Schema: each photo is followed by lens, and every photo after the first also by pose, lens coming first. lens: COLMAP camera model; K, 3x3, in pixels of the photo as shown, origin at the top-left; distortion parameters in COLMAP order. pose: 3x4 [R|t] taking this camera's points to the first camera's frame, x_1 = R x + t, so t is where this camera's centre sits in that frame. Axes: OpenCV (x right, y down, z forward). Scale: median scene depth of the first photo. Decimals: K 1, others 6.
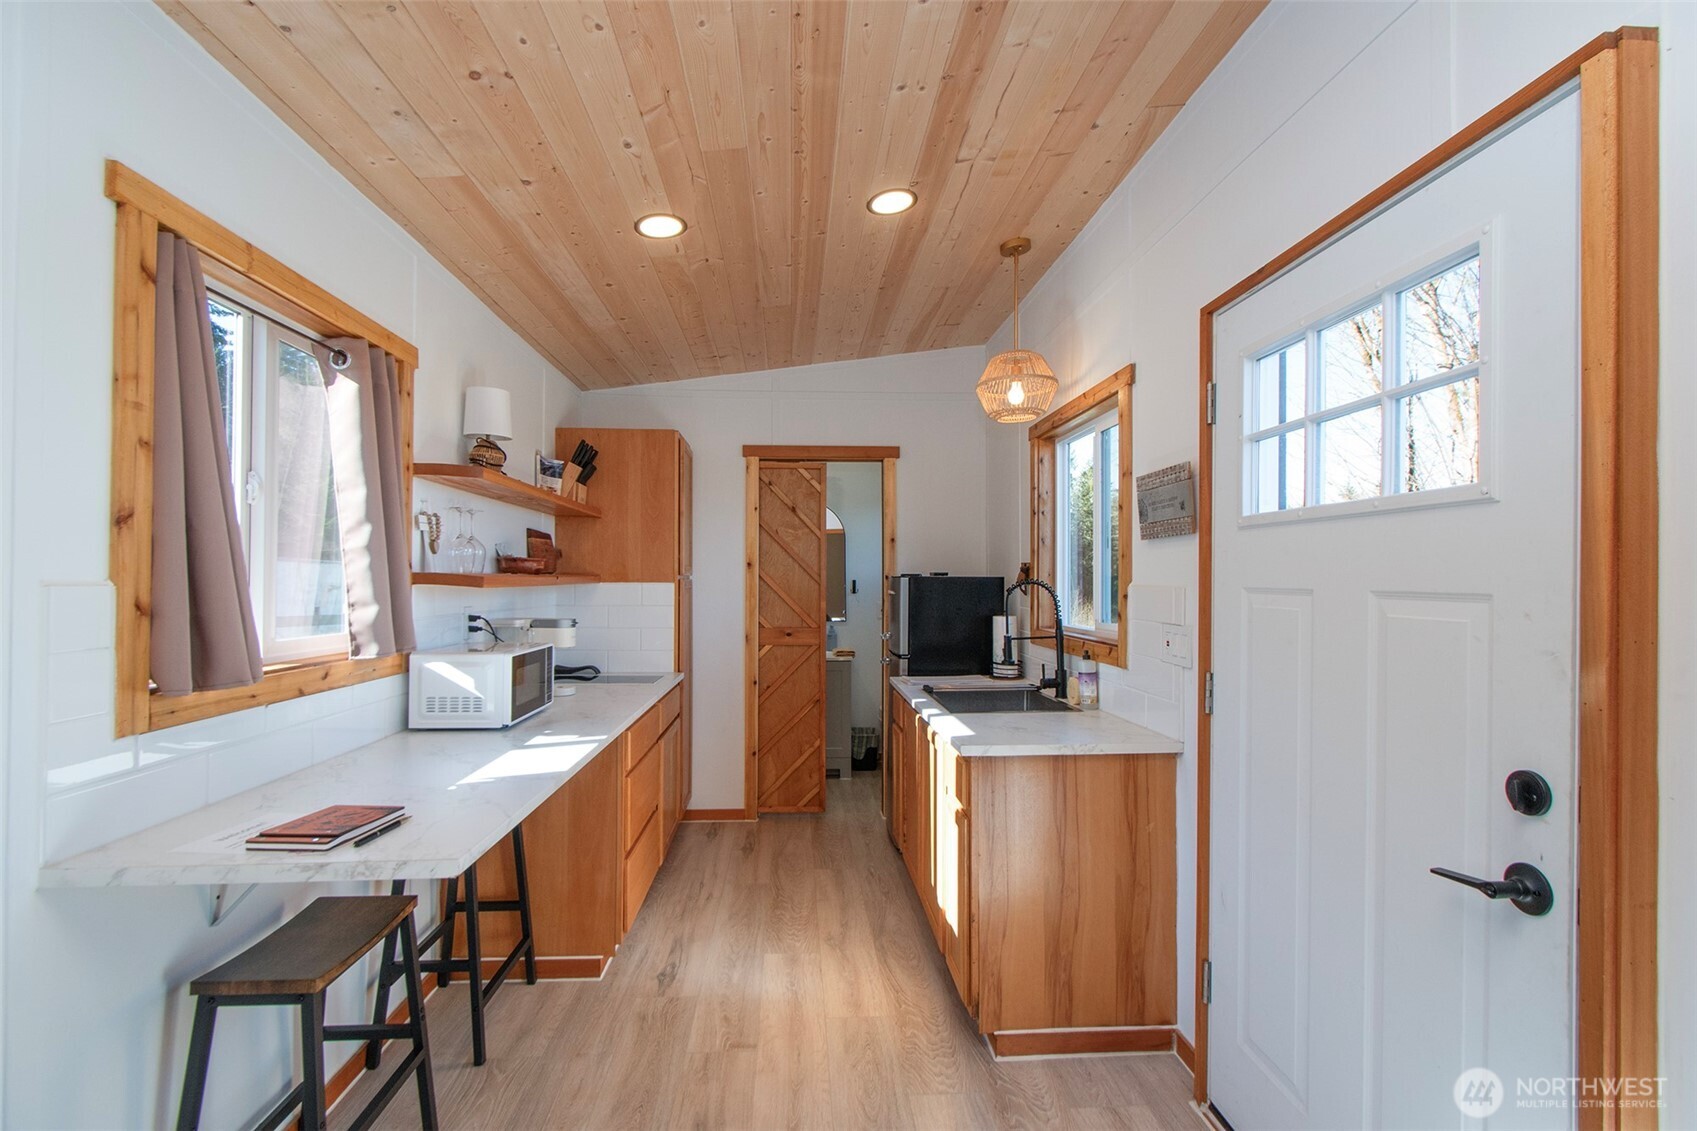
lens RADIAL K [[723.2, 0, 834.0], [0, 723.2, 578.5], [0, 0, 1]] dist [0.003022, 0.000328]
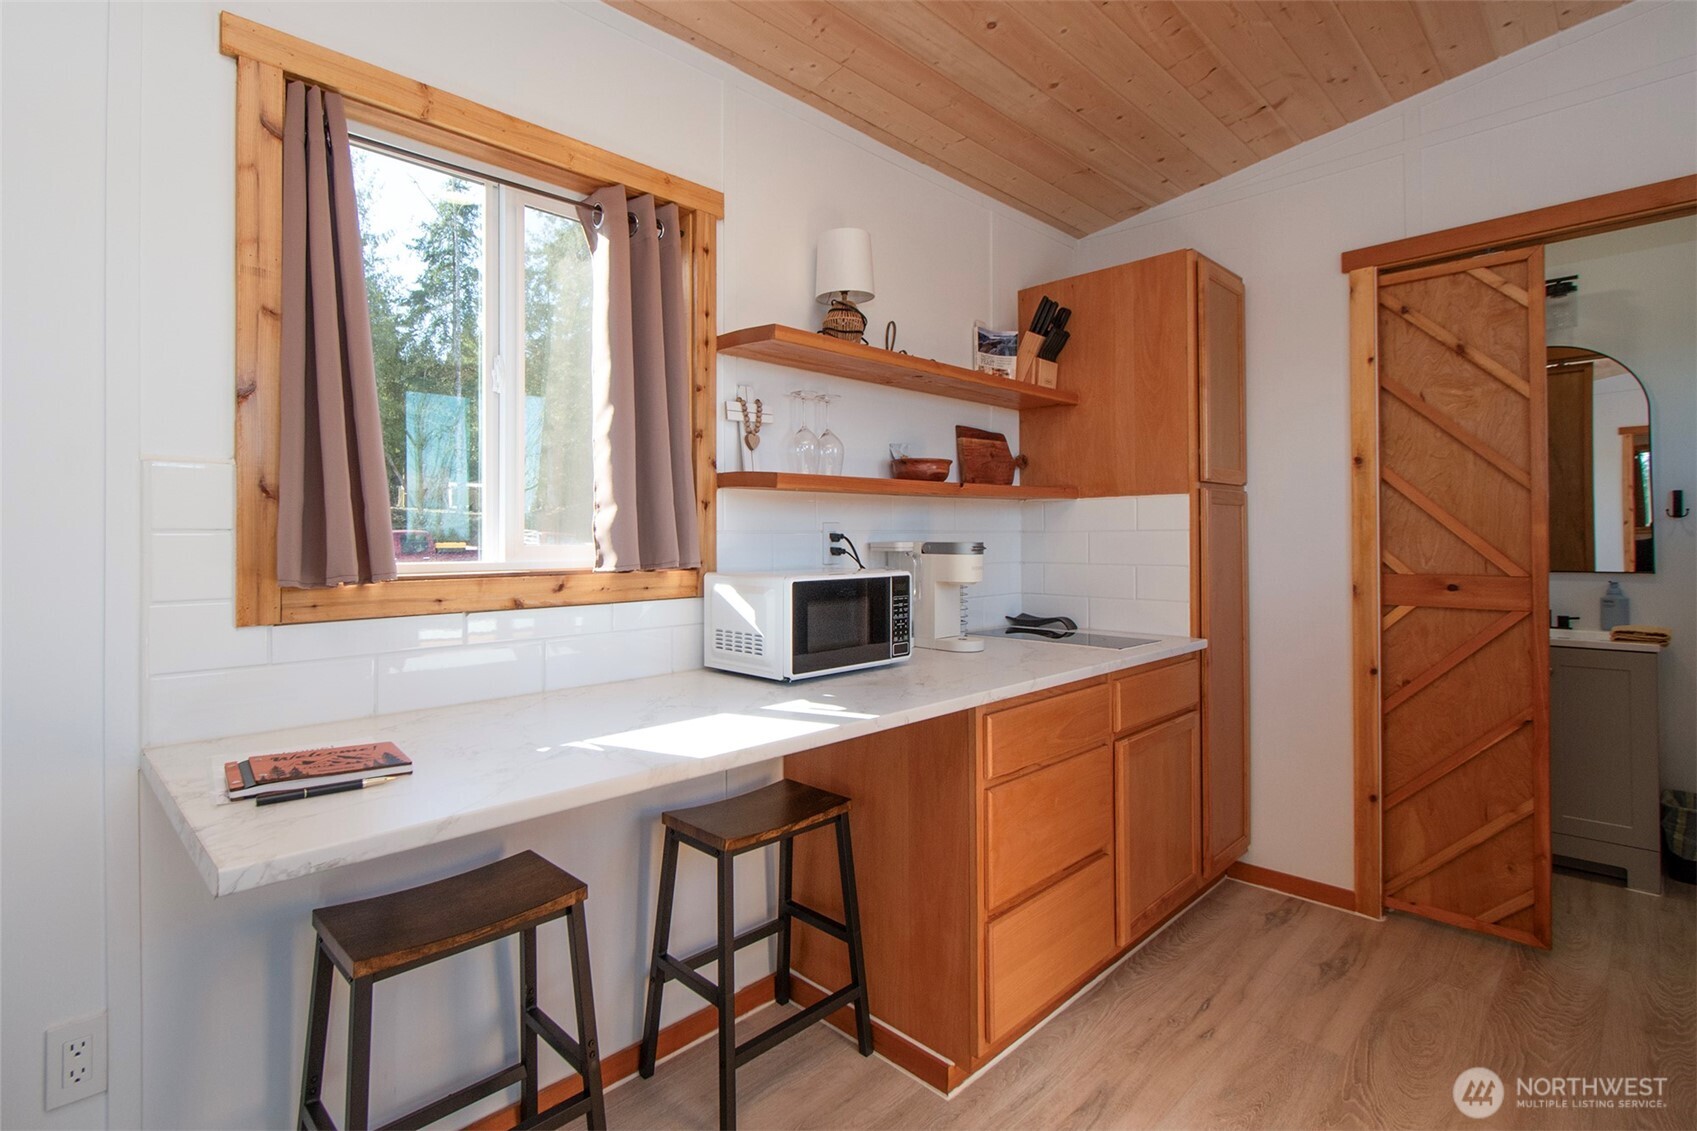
lens RADIAL K [[806.0, 0, 799.2], [0, 806.0, 534.1], [0, 0, 1]] dist [-0.000265, -0.000380]
pose [[0.644789, -0.015399, -0.764205, 0.129608], [0.016136, 0.999848, -0.006533, 0.055815], [0.764190, -0.008119, 0.644940, 0.413376]]
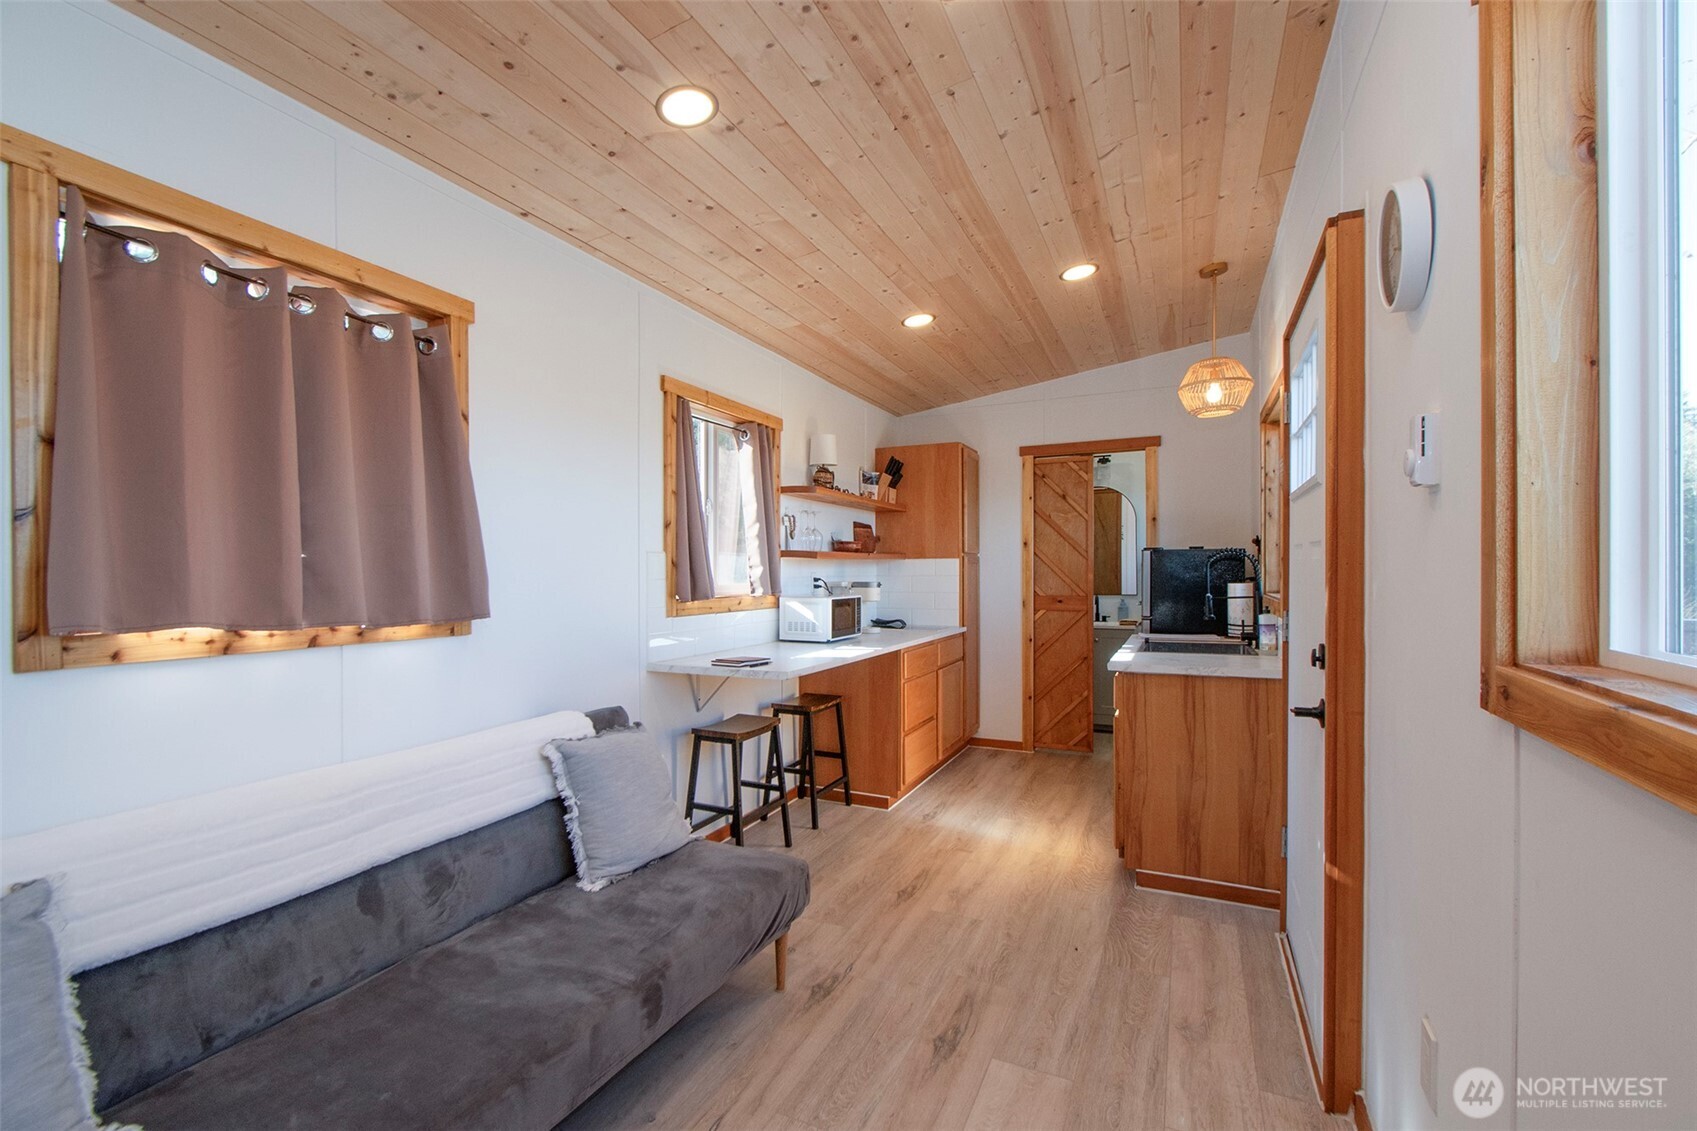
lens RADIAL K [[750.4, 0, 842.8], [0, 750.4, 568.0], [0, 0, 1]] dist [0.001284, 0.000058]
pose [[0.886780, -0.009829, -0.462086, 0.311446], [0.010549, 0.999944, -0.001026, 0.031368], [0.462071, -0.003965, 0.886834, -0.430827]]
